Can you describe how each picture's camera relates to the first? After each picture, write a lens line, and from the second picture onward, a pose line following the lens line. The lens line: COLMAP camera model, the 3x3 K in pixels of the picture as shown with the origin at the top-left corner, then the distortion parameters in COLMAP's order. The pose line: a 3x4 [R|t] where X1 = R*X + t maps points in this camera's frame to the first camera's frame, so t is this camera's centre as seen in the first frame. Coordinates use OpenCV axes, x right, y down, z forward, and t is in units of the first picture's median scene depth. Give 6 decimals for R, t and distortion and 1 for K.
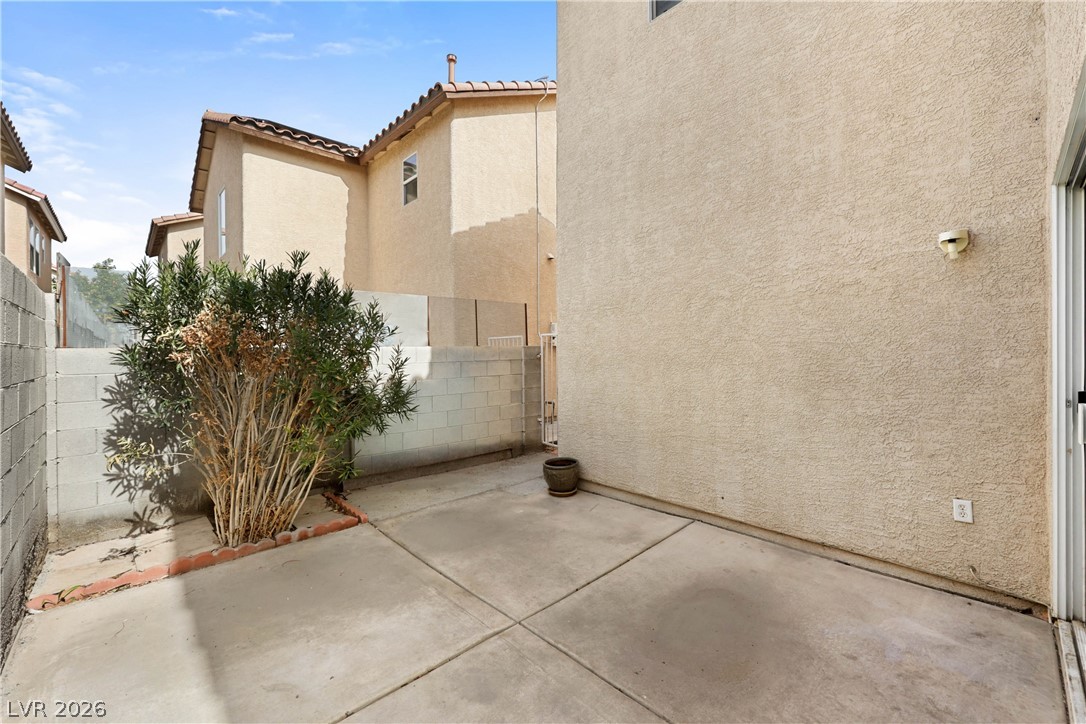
lens RADIAL K [[436.2, 0, 541.4], [0, 436.2, 353.4], [0, 0, 1]] dist [-0.003552, 0.000102]
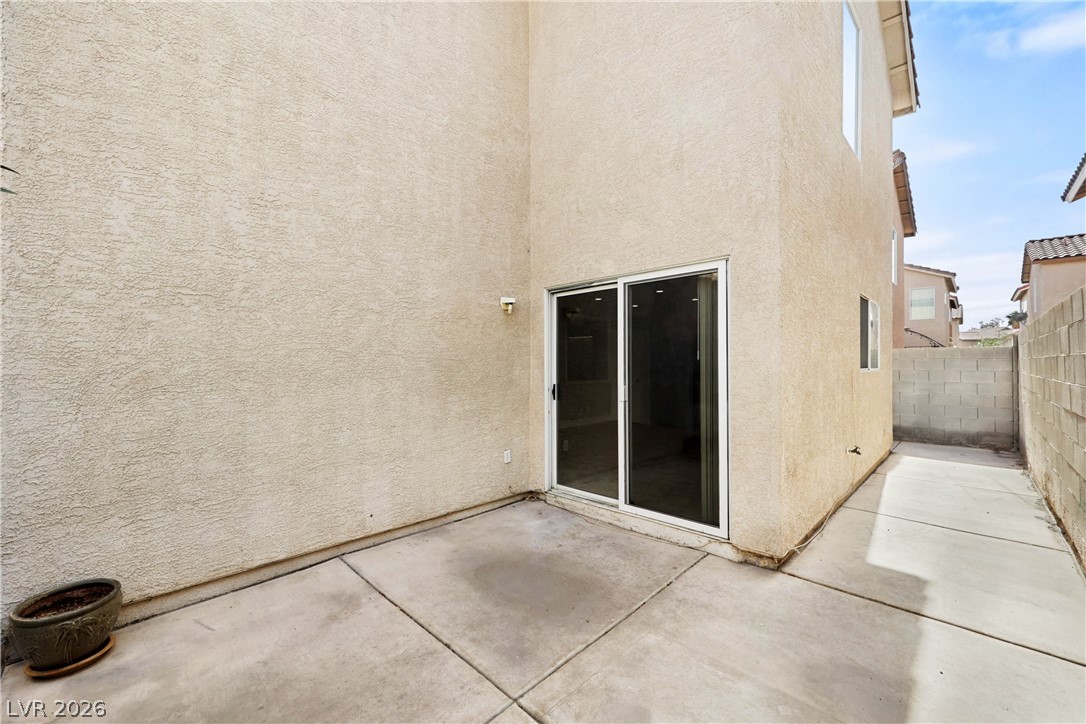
lens RADIAL K [[436.2, 0, 541.2], [0, 436.2, 366.1], [0, 0, 1]] dist [-0.003552, 0.000102]
pose [[-0.030718, 0.007630, 0.999499, -0.644596], [0.004232, 0.999963, -0.007503, 0.006730], [-0.999519, 0.003999, -0.030750, 0.730640]]
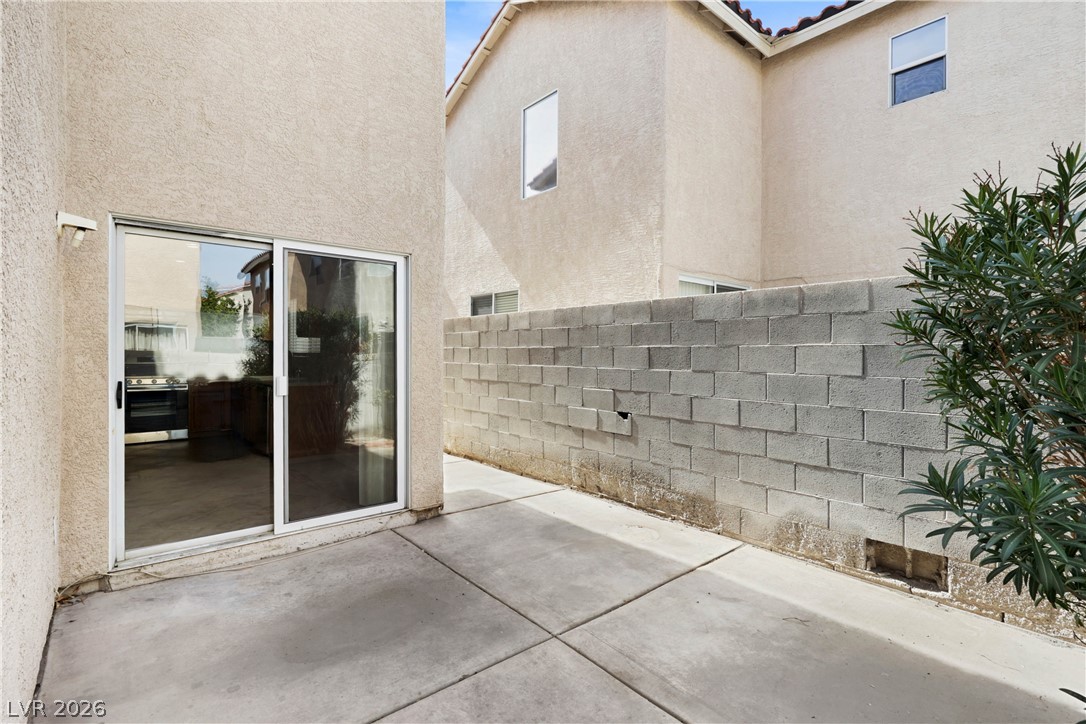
lens RADIAL K [[513.5, 0, 541.7], [0, 513.5, 358.2], [0, 0, 1]] dist [-0.002460, -0.000223]
pose [[-0.998298, 0.002452, 0.058263, -0.067964], [0.002908, 0.999966, 0.007742, 0.005344], [-0.058242, 0.007899, -0.998271, 1.581119]]
